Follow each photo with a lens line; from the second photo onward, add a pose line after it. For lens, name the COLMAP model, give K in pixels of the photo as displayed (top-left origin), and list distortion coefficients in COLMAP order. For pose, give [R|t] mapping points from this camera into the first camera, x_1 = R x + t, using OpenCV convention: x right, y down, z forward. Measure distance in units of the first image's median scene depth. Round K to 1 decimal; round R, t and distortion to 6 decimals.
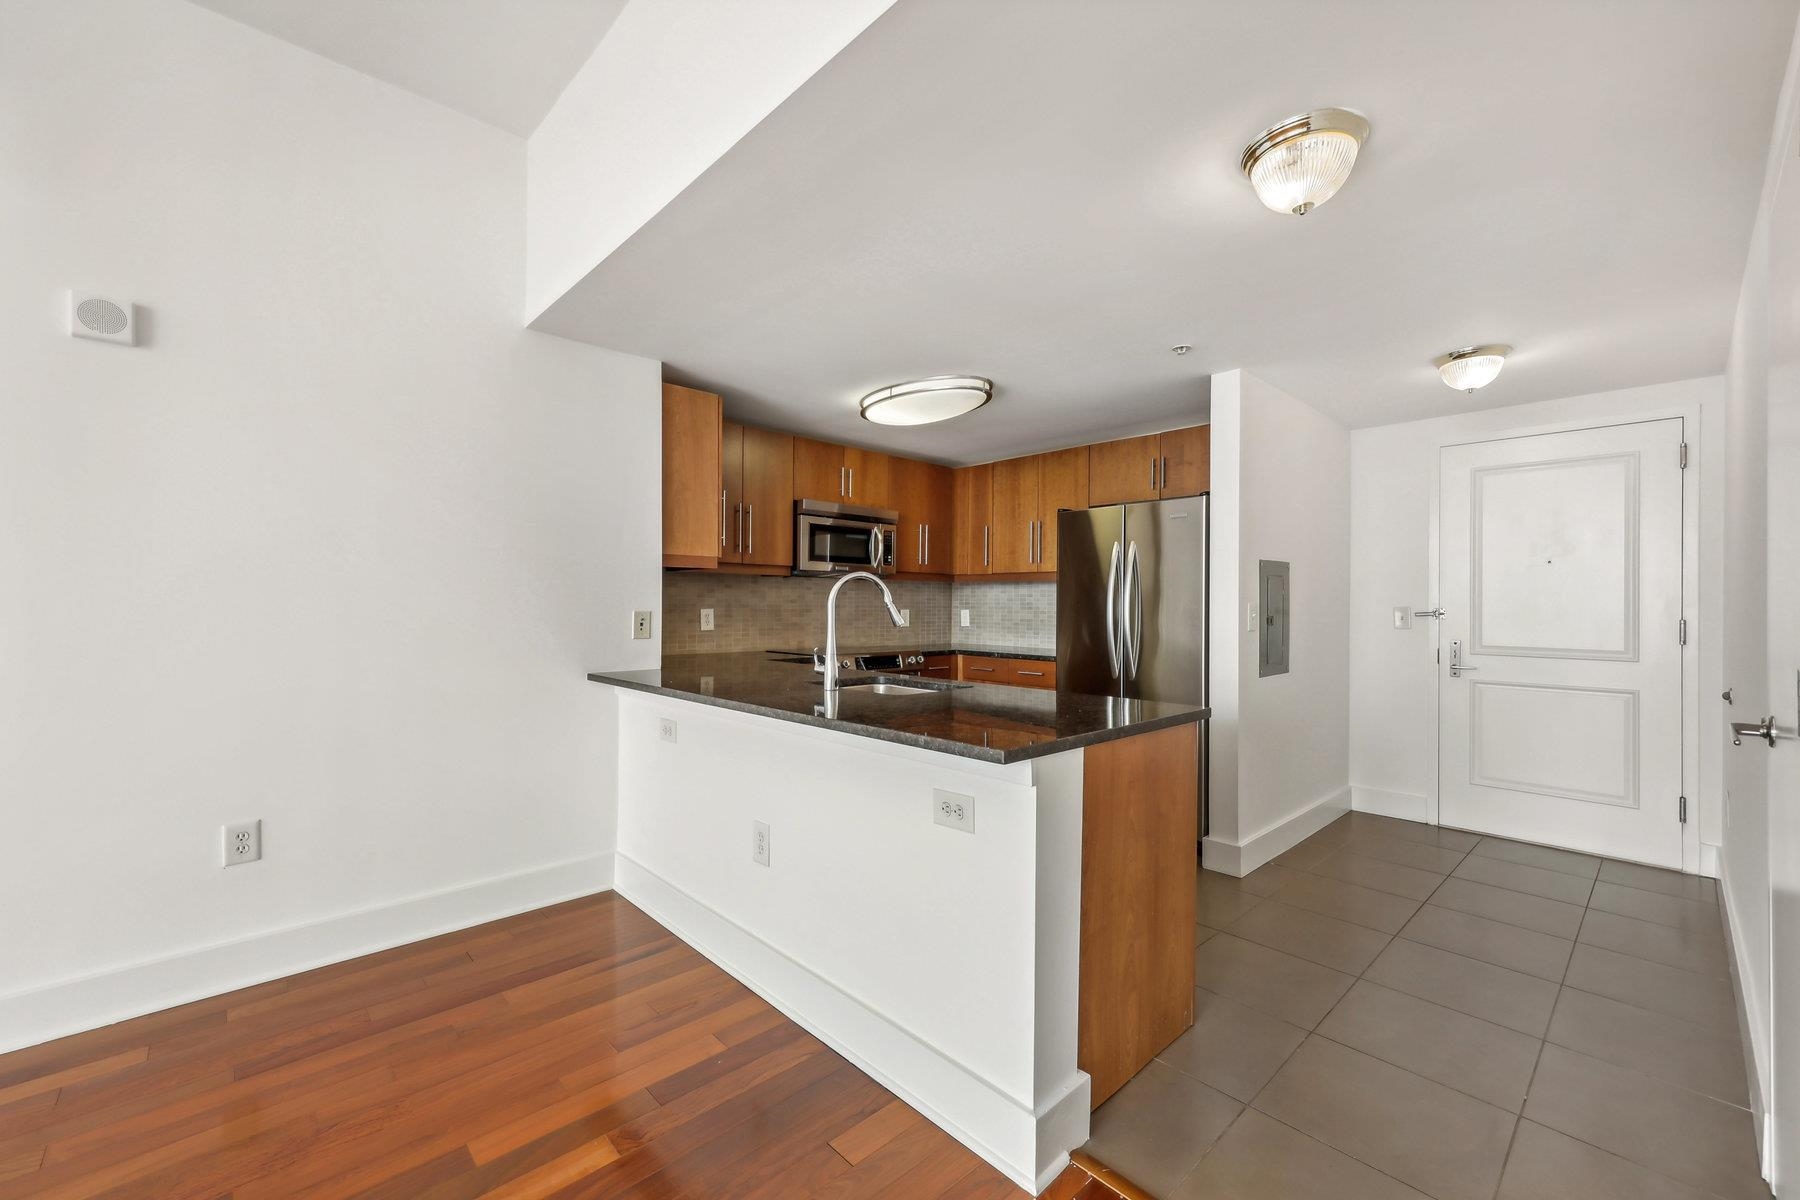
lens RADIAL K [[725.7, 0, 901.9], [0, 725.7, 594.3], [0, 0, 1]] dist [0.004807, -0.000068]
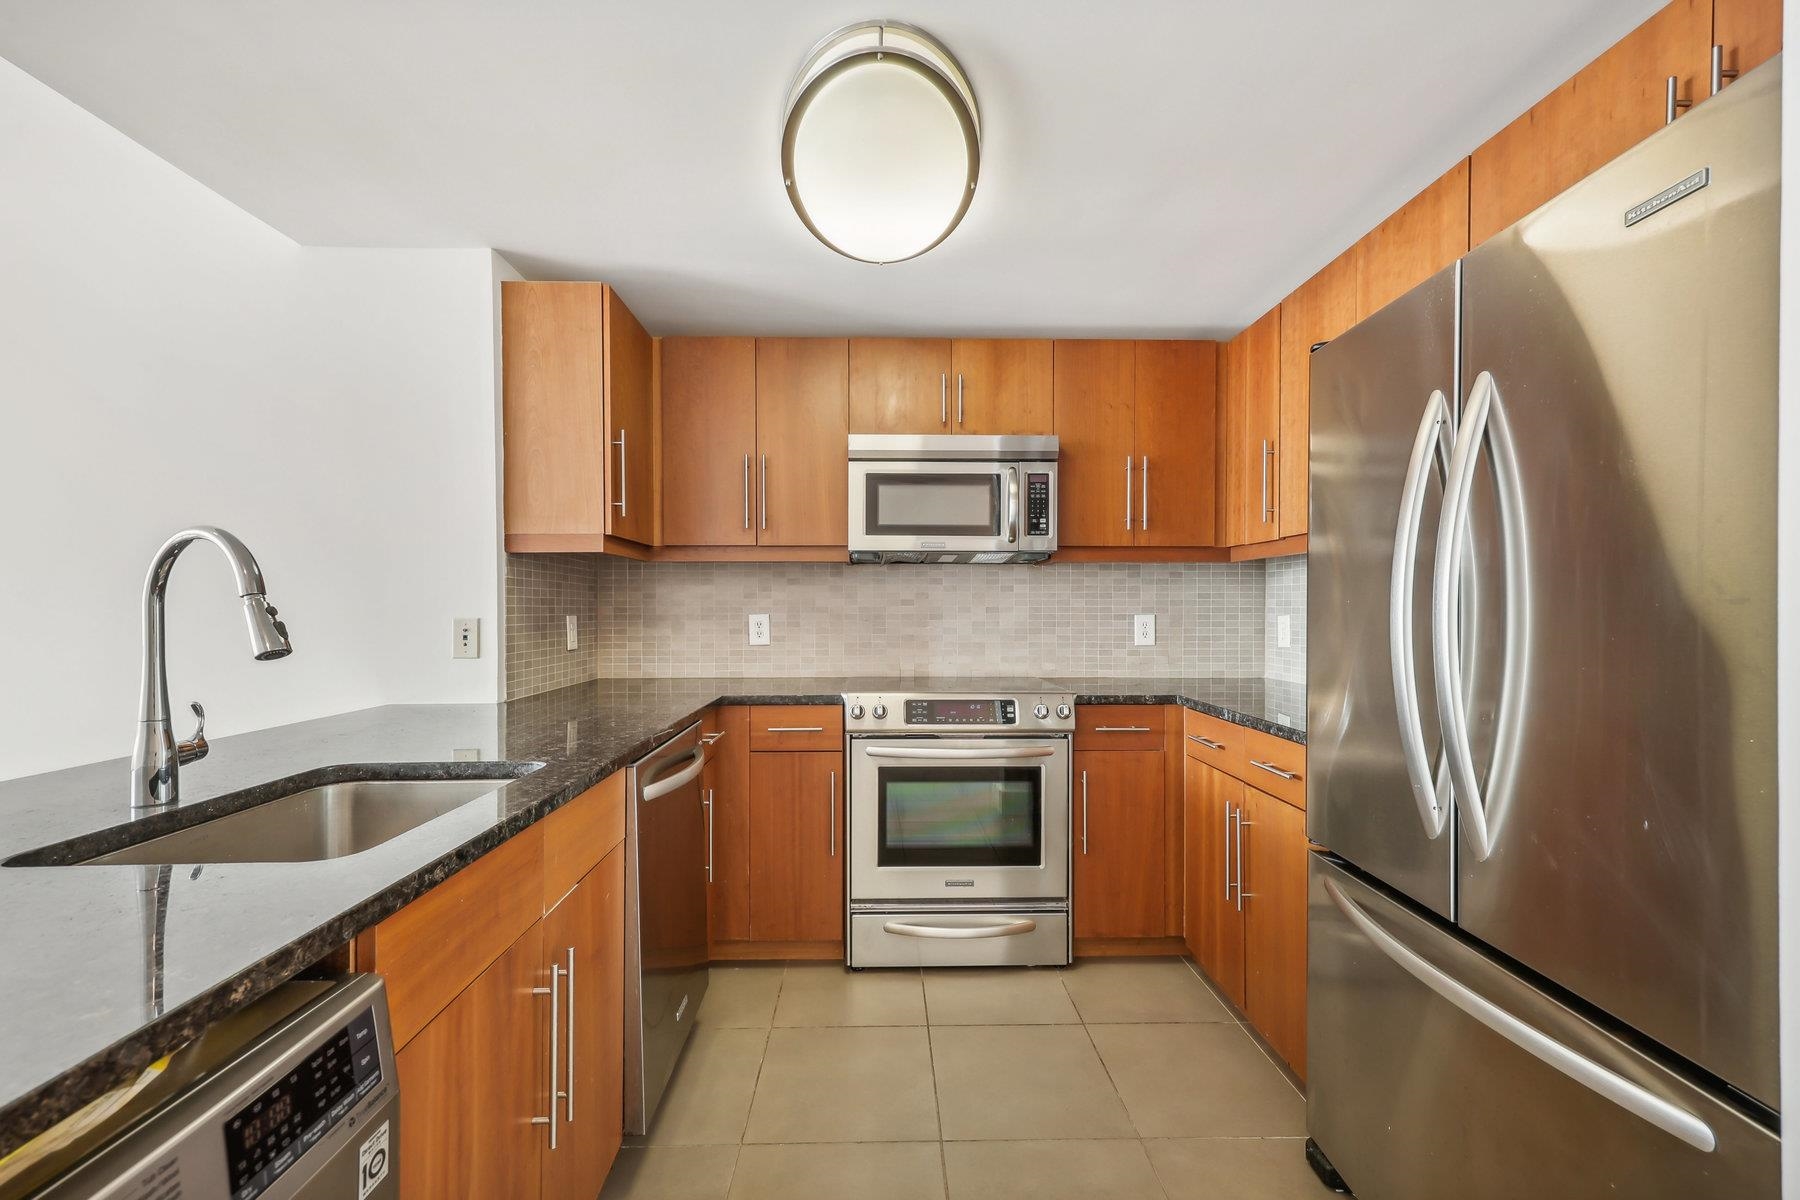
lens RADIAL K [[725.7, 0, 896.8], [0, 725.7, 603.1], [0, 0, 1]] dist [0.004807, -0.000068]
pose [[0.741807, -0.010030, -0.670538, 0.299798], [0.014175, 0.999899, 0.000725, 0.010660], [0.670463, -0.010043, 0.741875, 0.566149]]
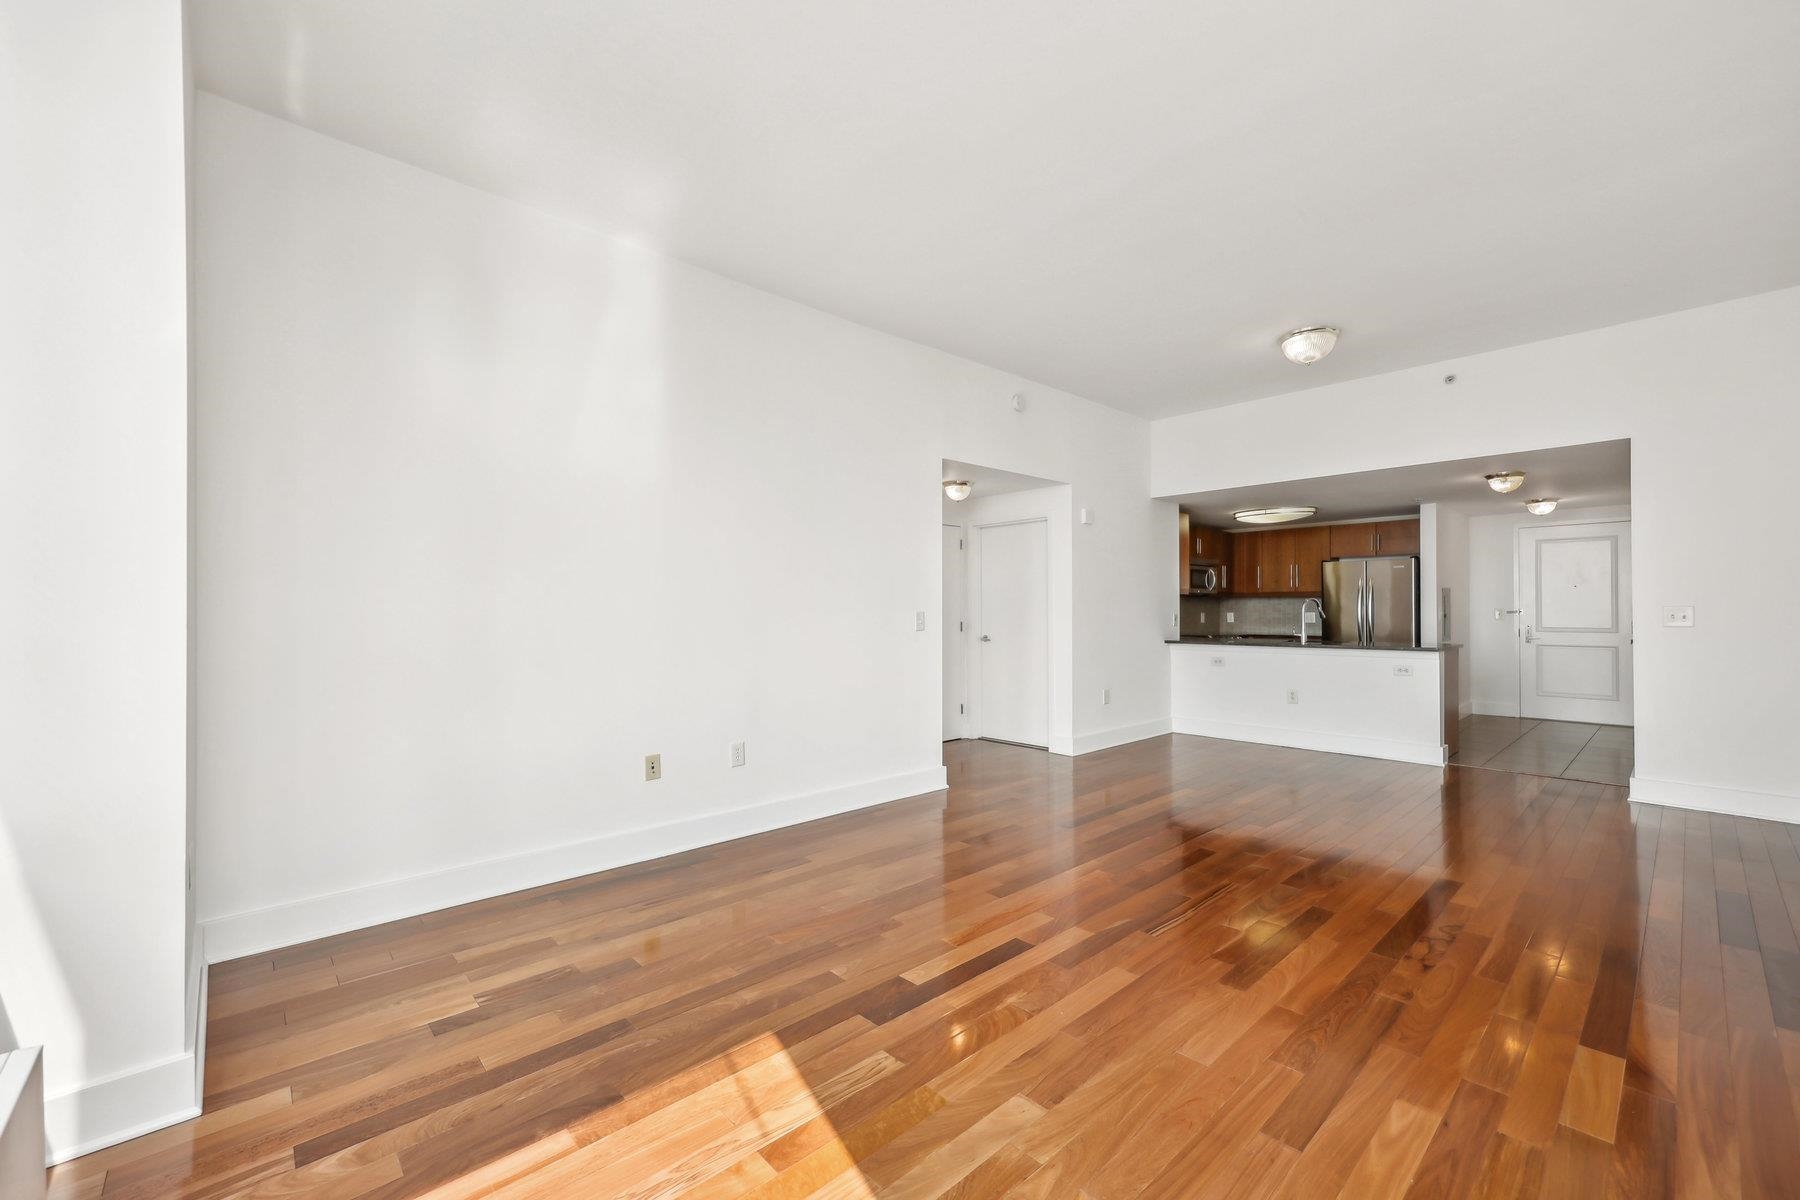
lens RADIAL K [[725.7, 0, 893.8], [0, 725.7, 604.7], [0, 0, 1]] dist [0.004807, -0.000068]
pose [[0.999648, -0.008279, -0.025207, -0.881442], [0.008302, 0.999965, 0.000815, -0.008922], [0.025200, -0.001024, 0.999682, -0.990257]]
